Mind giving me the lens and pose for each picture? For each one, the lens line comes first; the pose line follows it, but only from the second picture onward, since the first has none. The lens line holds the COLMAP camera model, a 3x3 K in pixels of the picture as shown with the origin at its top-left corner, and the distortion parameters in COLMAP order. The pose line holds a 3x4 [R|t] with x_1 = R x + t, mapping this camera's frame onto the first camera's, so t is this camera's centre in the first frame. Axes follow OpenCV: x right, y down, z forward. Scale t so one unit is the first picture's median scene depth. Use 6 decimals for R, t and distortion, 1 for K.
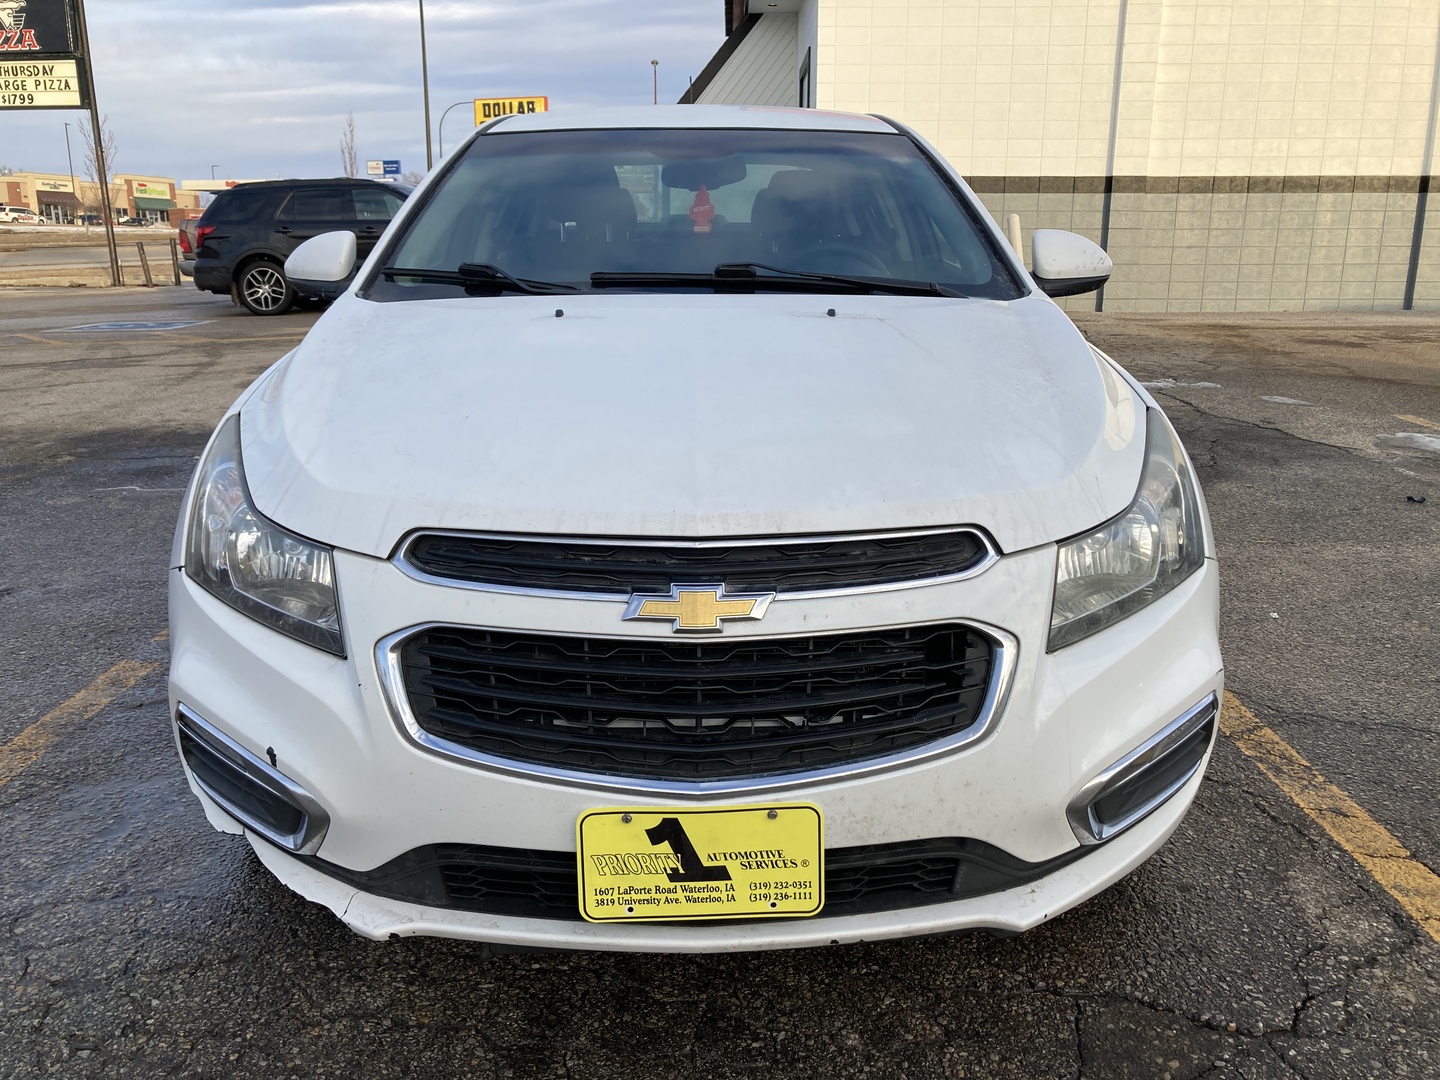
lens RADIAL K [[1177.7, 0, 714.1], [0, 1177.7, 537.8], [0, 0, 1]] dist [0.043335, -0.067052]
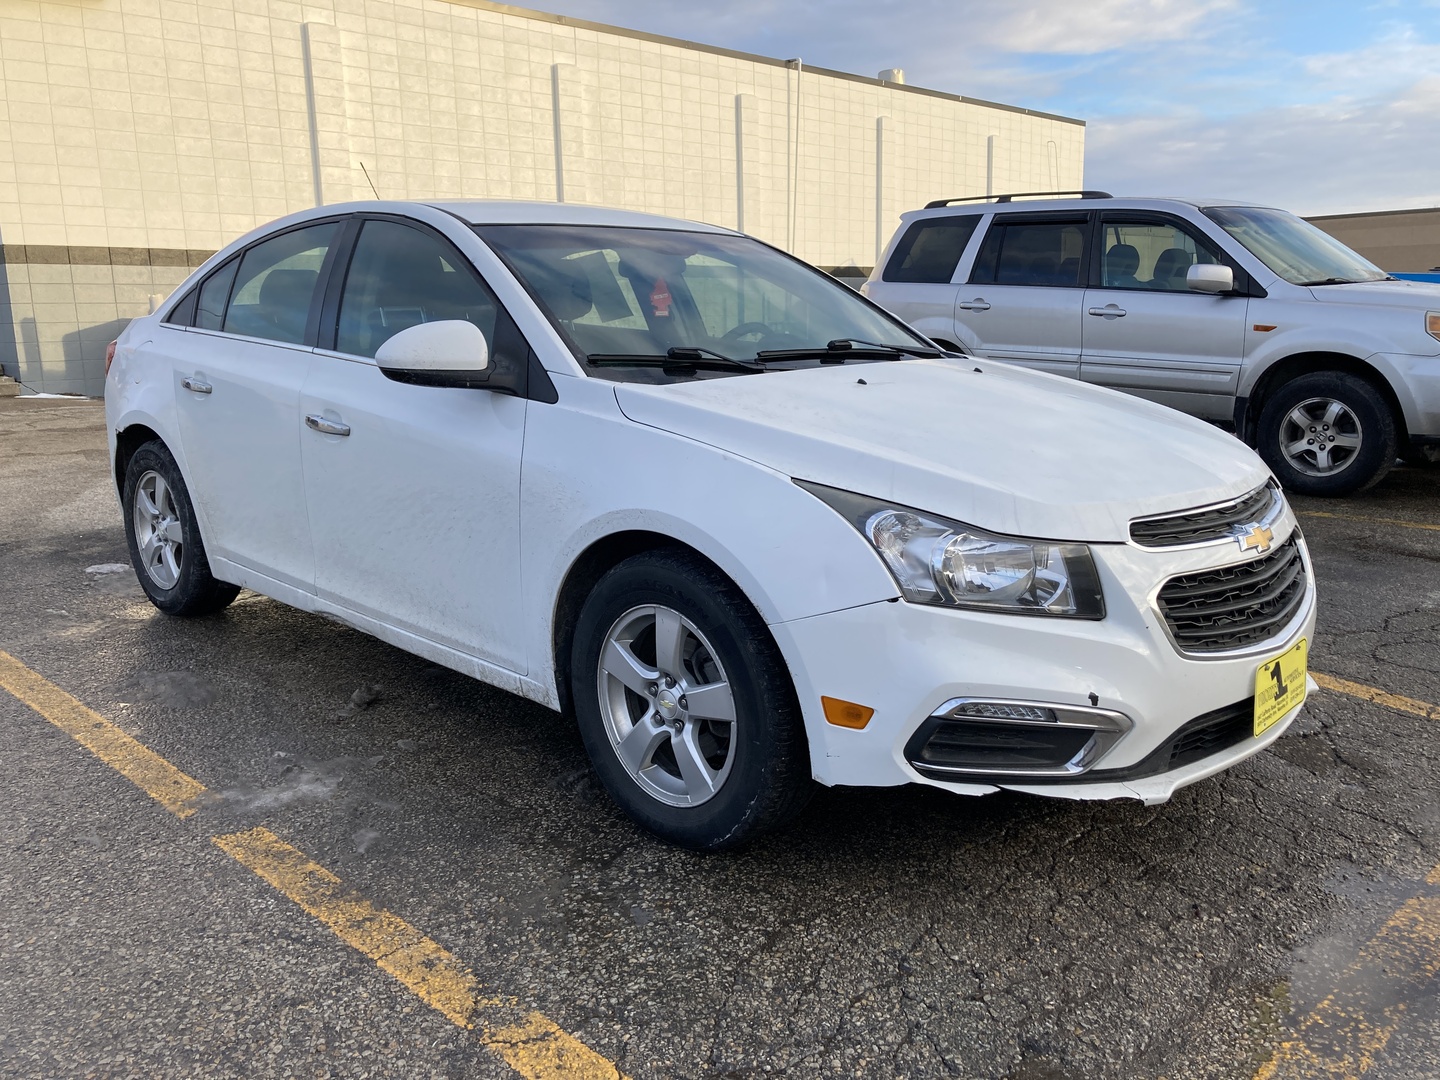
lens RADIAL K [[1177.7, 0, 714.1], [0, 1177.7, 537.8], [0, 0, 1]] dist [0.043335, -0.067052]
pose [[0.699609, -0.146120, 0.699425, -1.671744], [0.184876, 0.982551, 0.020345, -0.114083], [-0.690194, 0.115073, 0.714416, 0.307420]]
